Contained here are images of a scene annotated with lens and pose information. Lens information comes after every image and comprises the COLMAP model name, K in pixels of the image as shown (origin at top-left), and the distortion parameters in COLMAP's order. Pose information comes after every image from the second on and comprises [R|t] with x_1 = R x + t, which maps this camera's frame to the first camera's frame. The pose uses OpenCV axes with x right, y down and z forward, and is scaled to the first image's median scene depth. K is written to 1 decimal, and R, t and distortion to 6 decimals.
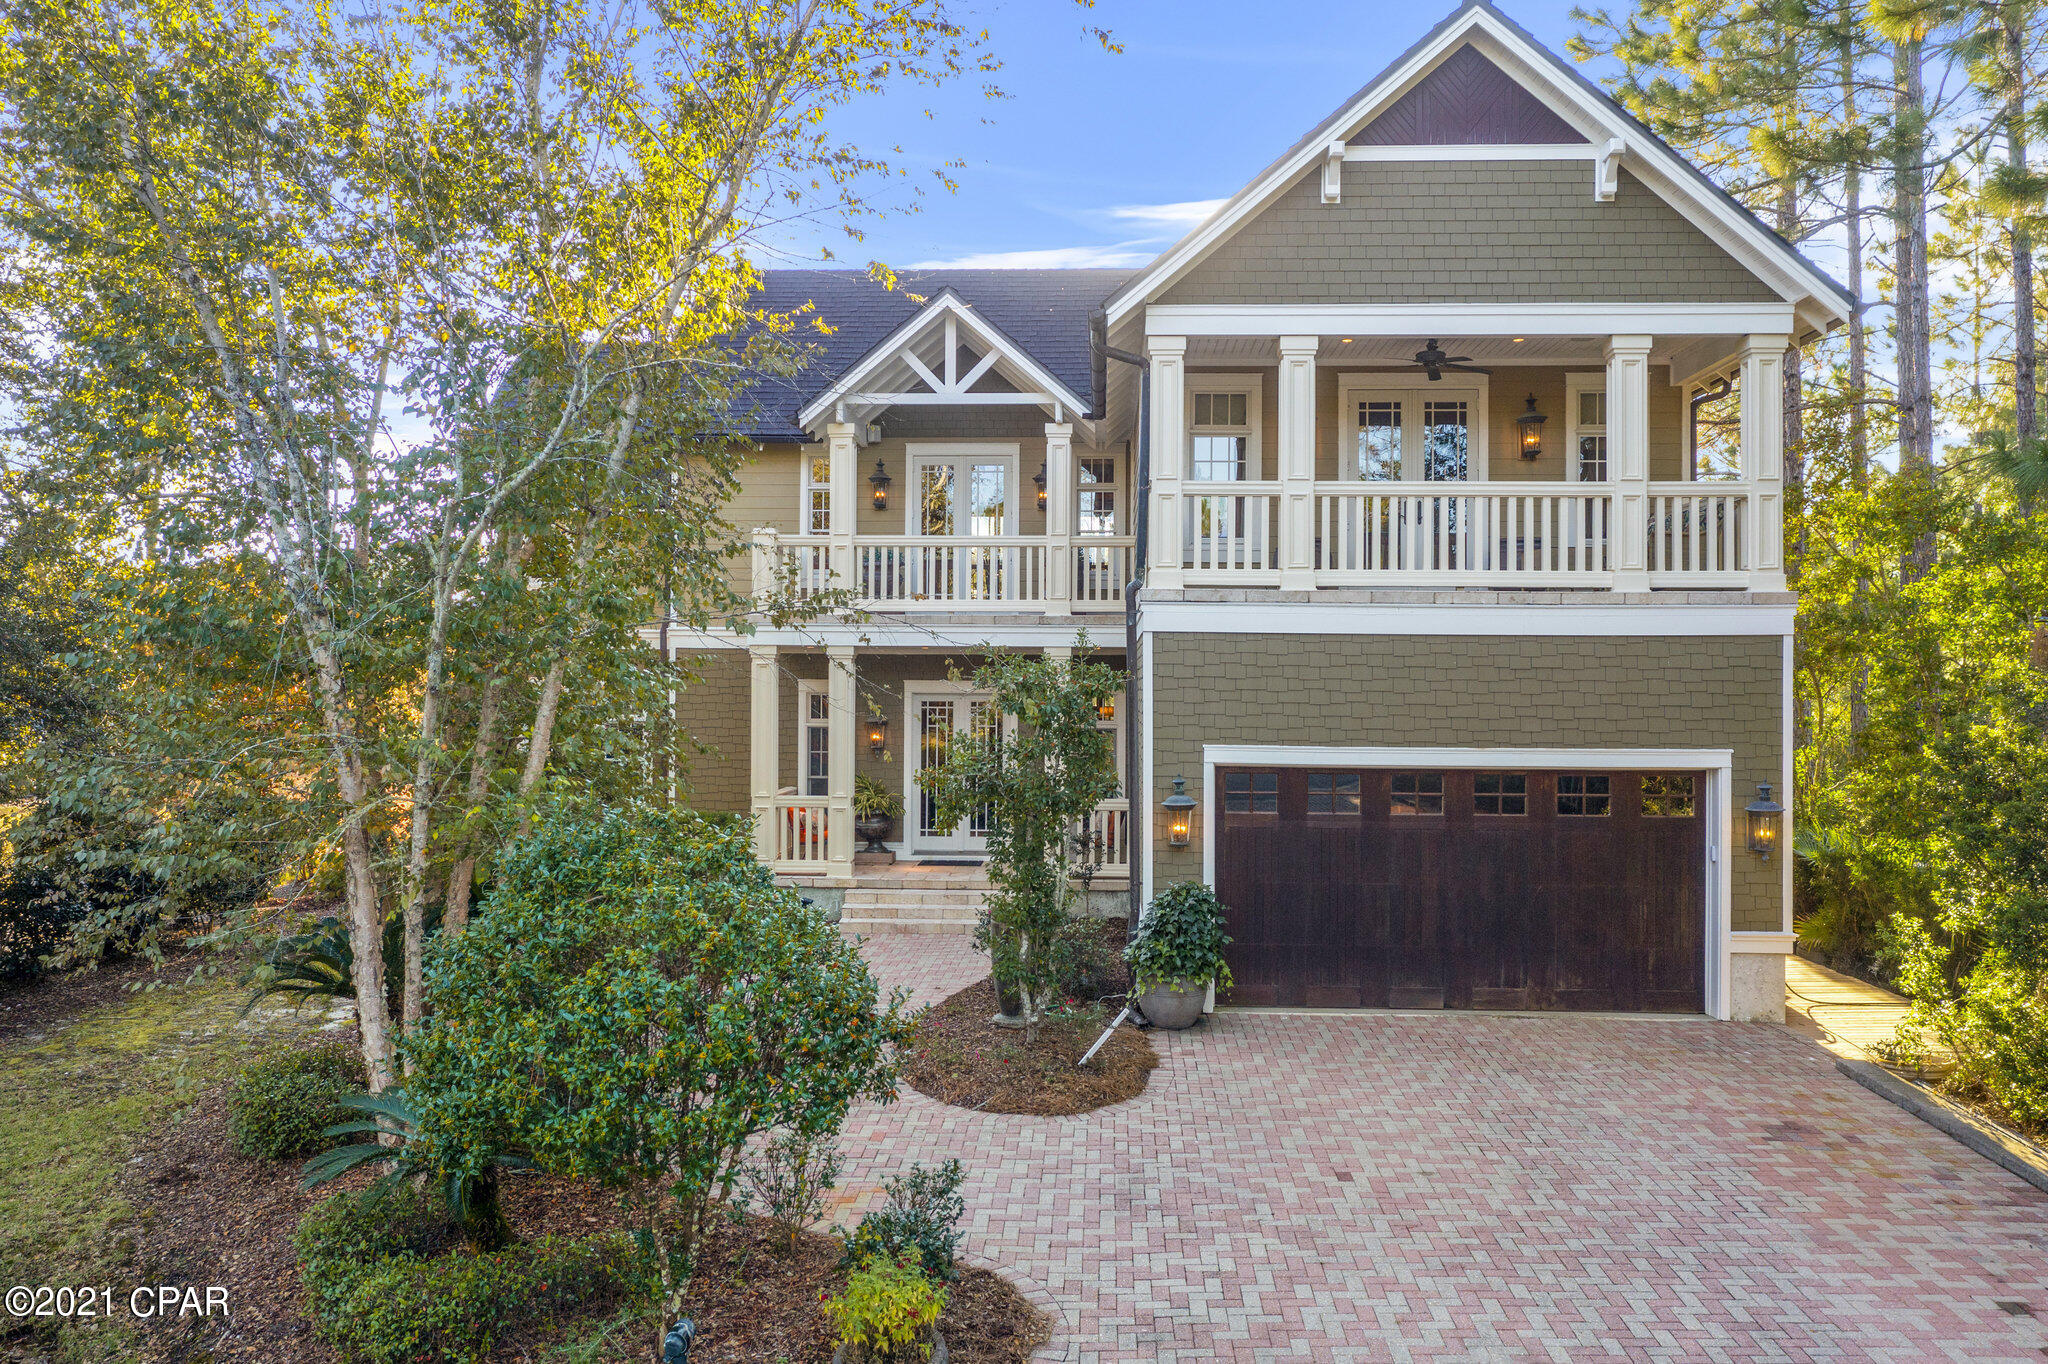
lens RADIAL K [[1703.4, 0, 1063.7], [0, 1703.4, 669.2], [0, 0, 1]] dist [-0.008495, -0.005491]
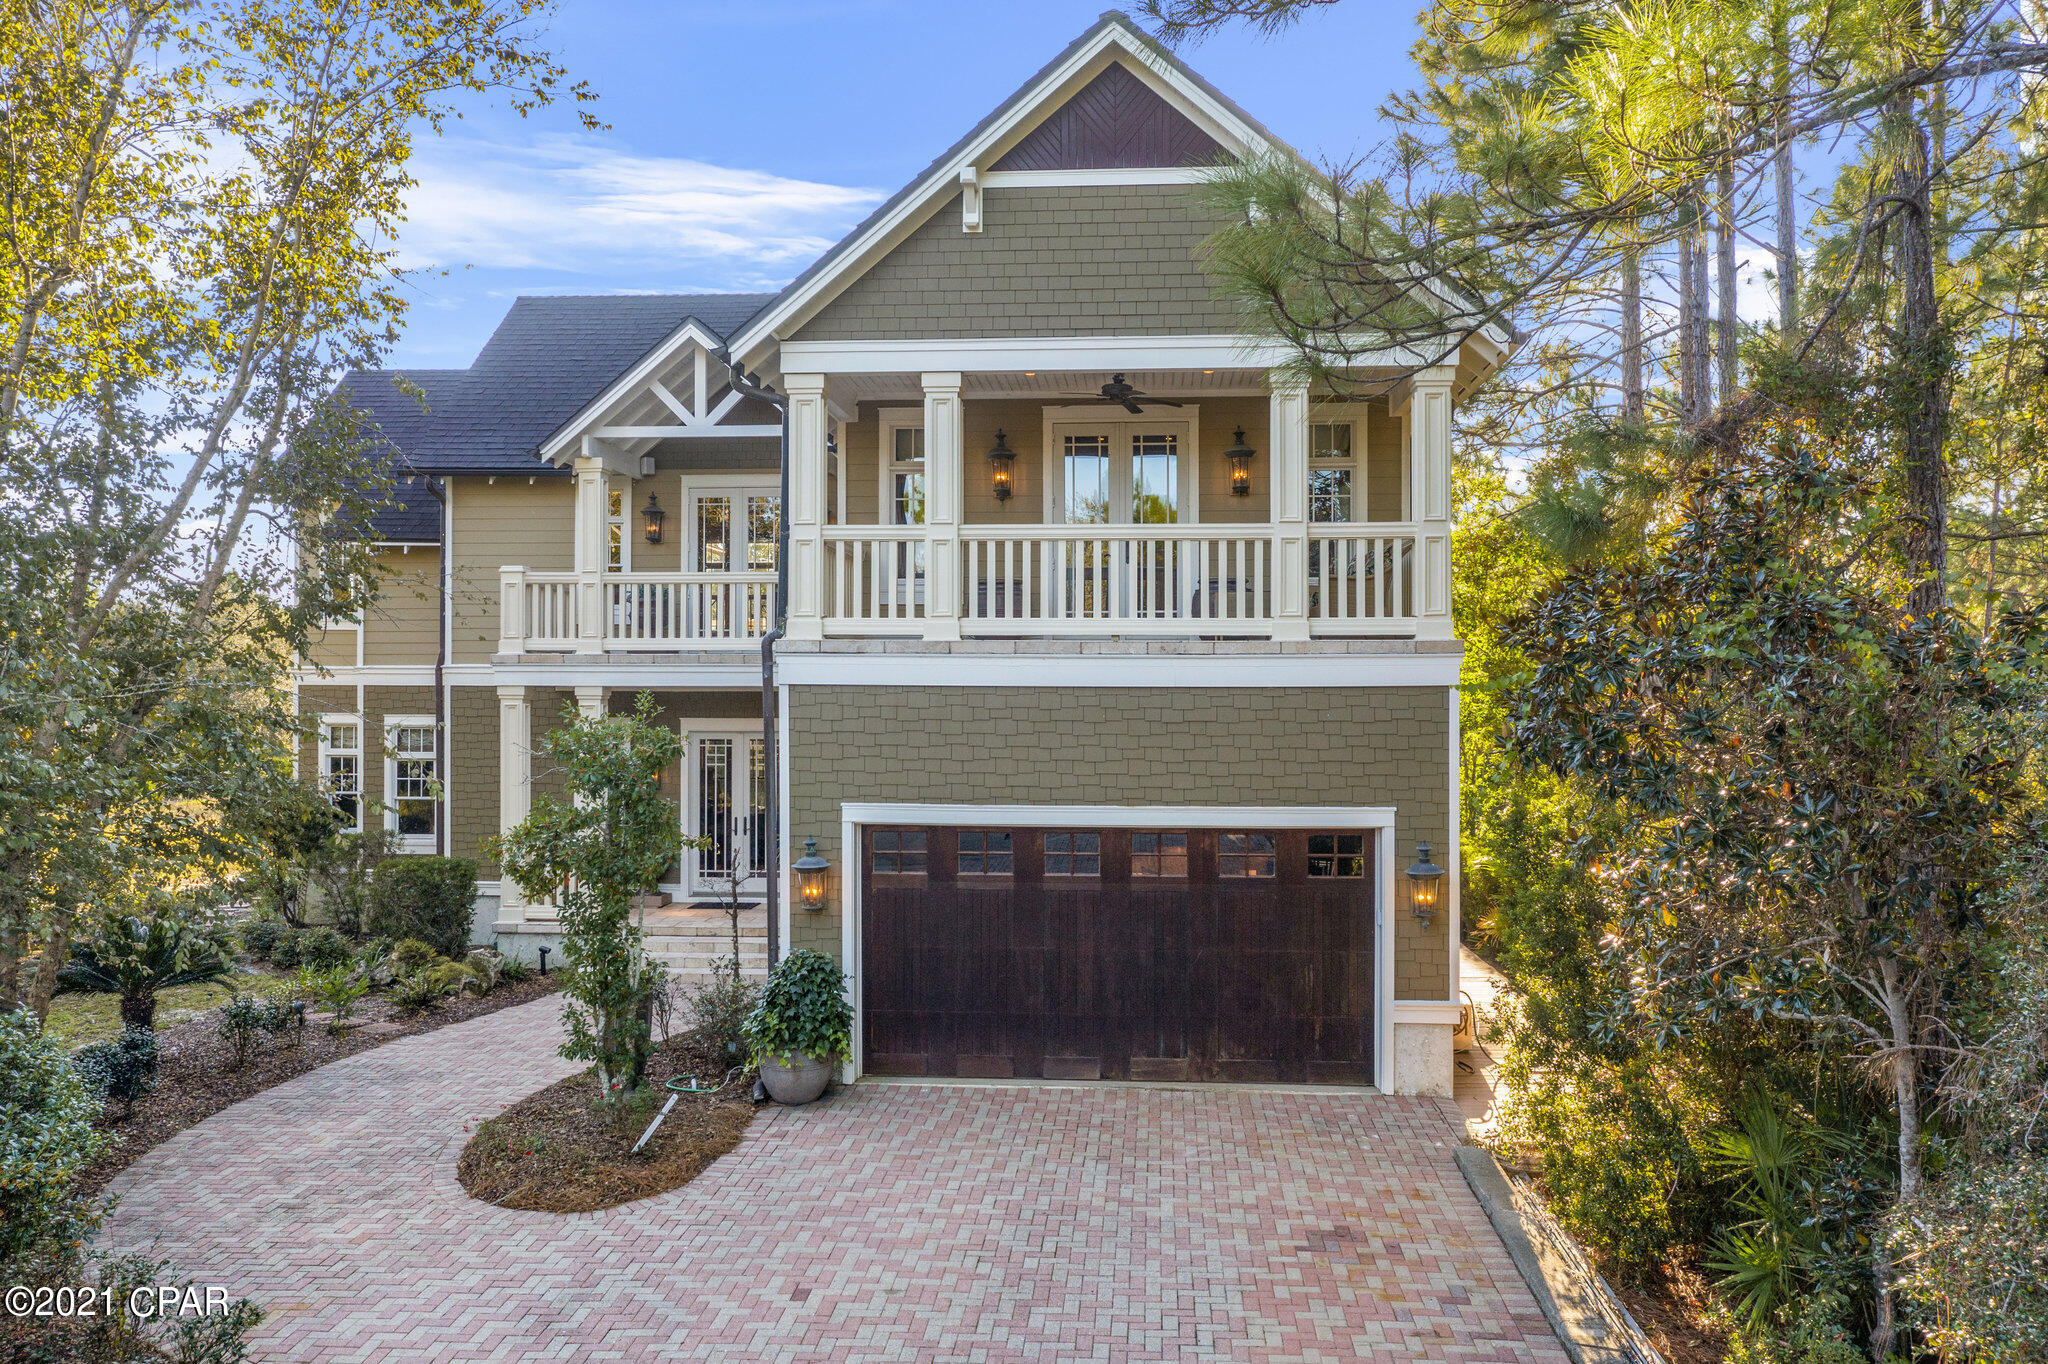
lens RADIAL K [[1703.4, 0, 989.8], [0, 1703.4, 690.3], [0, 0, 1]] dist [-0.008495, -0.005491]
pose [[0.999639, -0.004100, -0.026561, 0.190054], [0.004226, 0.999980, 0.004700, -0.022806], [0.026541, -0.004811, 0.999636, 0.049920]]
